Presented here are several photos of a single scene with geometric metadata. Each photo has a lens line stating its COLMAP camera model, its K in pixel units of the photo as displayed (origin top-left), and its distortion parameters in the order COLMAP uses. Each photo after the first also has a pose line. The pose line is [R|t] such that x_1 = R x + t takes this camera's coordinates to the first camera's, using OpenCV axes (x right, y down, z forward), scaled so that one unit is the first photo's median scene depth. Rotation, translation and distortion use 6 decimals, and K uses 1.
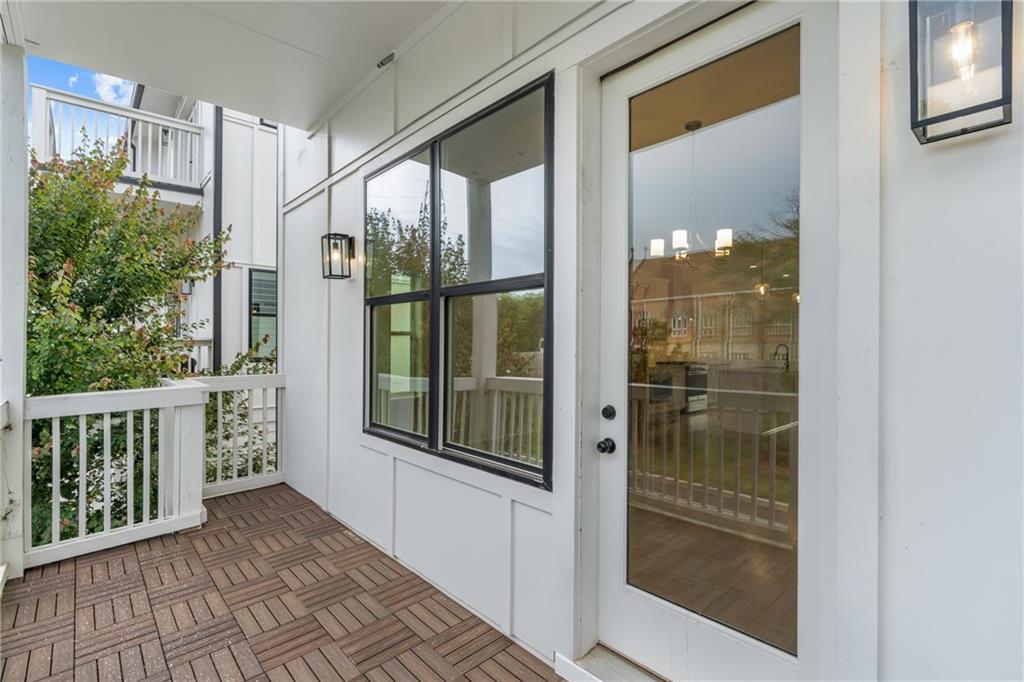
lens RADIAL K [[461.4, 0, 511.4], [0, 461.4, 339.4], [0, 0, 1]] dist [-0.006184, 0.000616]
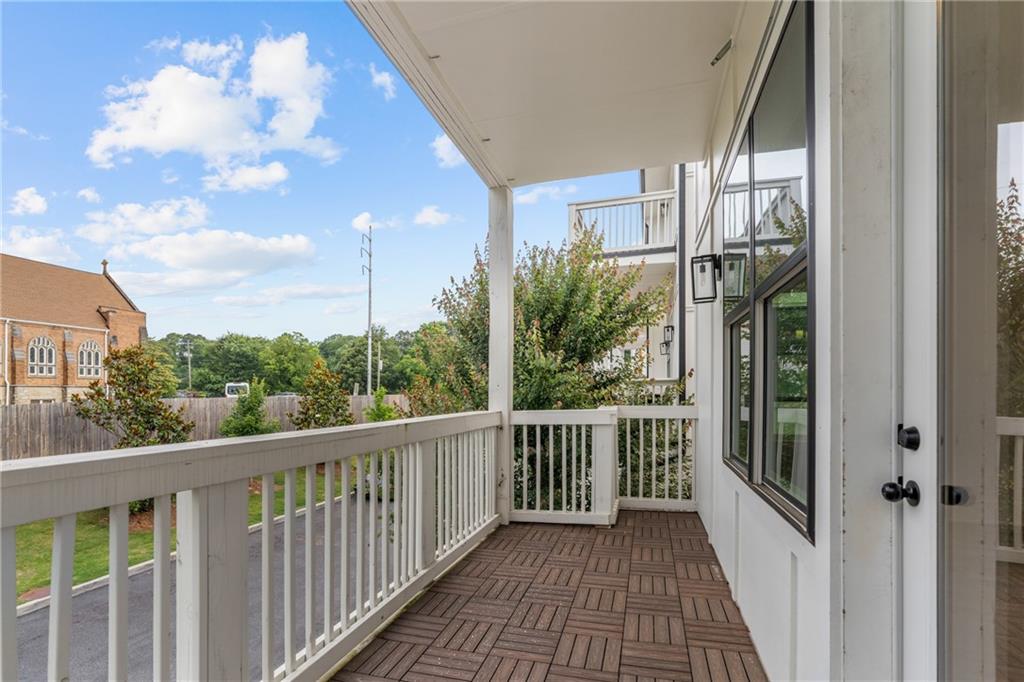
lens RADIAL K [[482.7, 0, 515.2], [0, 482.7, 385.3], [0, 0, 1]] dist [-0.004318, -0.000096]
pose [[0.524941, -0.016707, -0.850974, 0.305630], [0.012536, 0.999851, -0.011897, 0.057043], [0.851046, -0.004422, 0.525072, 0.147531]]
